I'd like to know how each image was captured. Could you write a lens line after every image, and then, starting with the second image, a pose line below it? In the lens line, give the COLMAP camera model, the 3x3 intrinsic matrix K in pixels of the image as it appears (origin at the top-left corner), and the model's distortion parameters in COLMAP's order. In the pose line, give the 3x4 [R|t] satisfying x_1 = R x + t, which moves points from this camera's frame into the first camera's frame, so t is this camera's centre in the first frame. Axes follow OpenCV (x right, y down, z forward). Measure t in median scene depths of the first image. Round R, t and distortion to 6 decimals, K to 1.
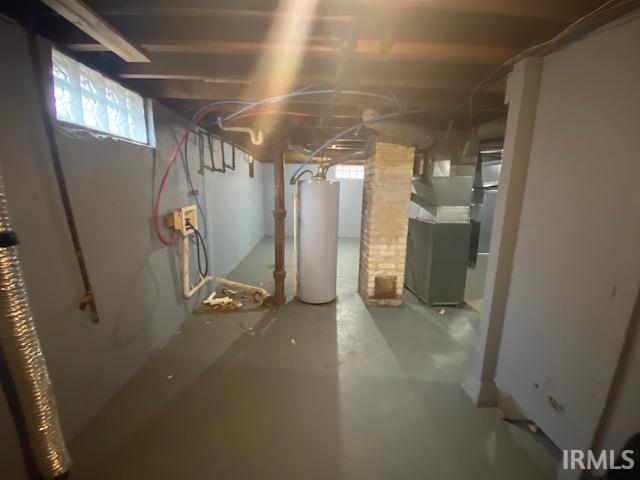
lens RADIAL K [[259.2, 0, 317.4], [0, 259.2, 239.5], [0, 0, 1]] dist [-0.008572, -0.002758]
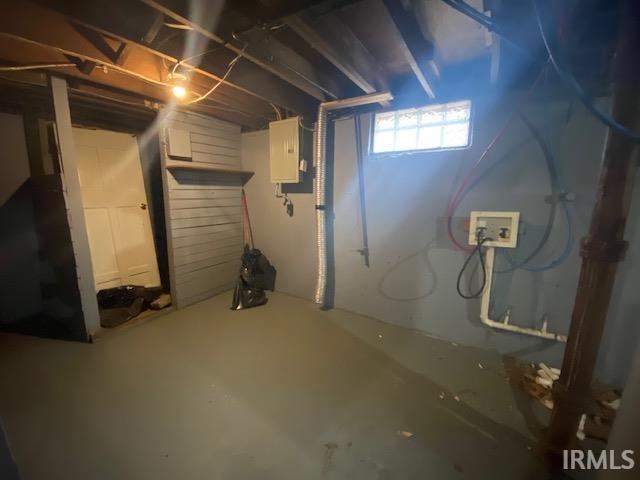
lens RADIAL K [[259.2, 0, 322.9], [0, 259.2, 236.7], [0, 0, 1]] dist [-0.008572, -0.002758]
pose [[-0.549114, 0.124054, -0.826489, 0.743569], [-0.184285, 0.946608, 0.264522, -0.278103], [0.815177, 0.297562, -0.496934, 1.610673]]
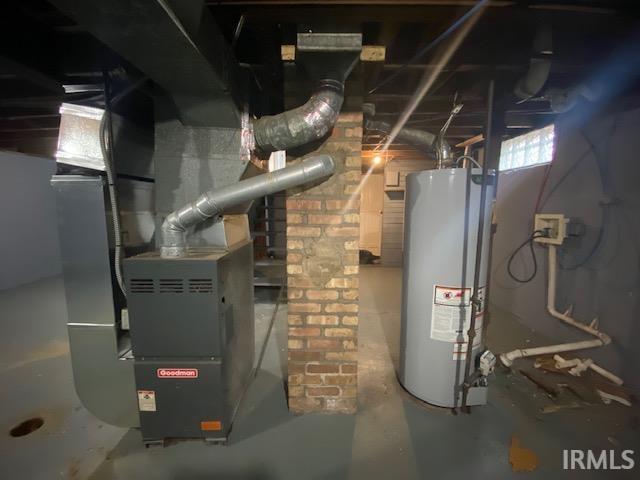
lens RADIAL K [[259.2, 0, 319.7], [0, 259.2, 239.4], [0, 0, 1]] dist [-0.008572, -0.002758]
pose [[-0.999324, -0.008992, 0.035633, 0.545076], [0.003176, 0.944853, 0.327479, -0.580444], [-0.036613, 0.327371, -0.944186, 3.166271]]
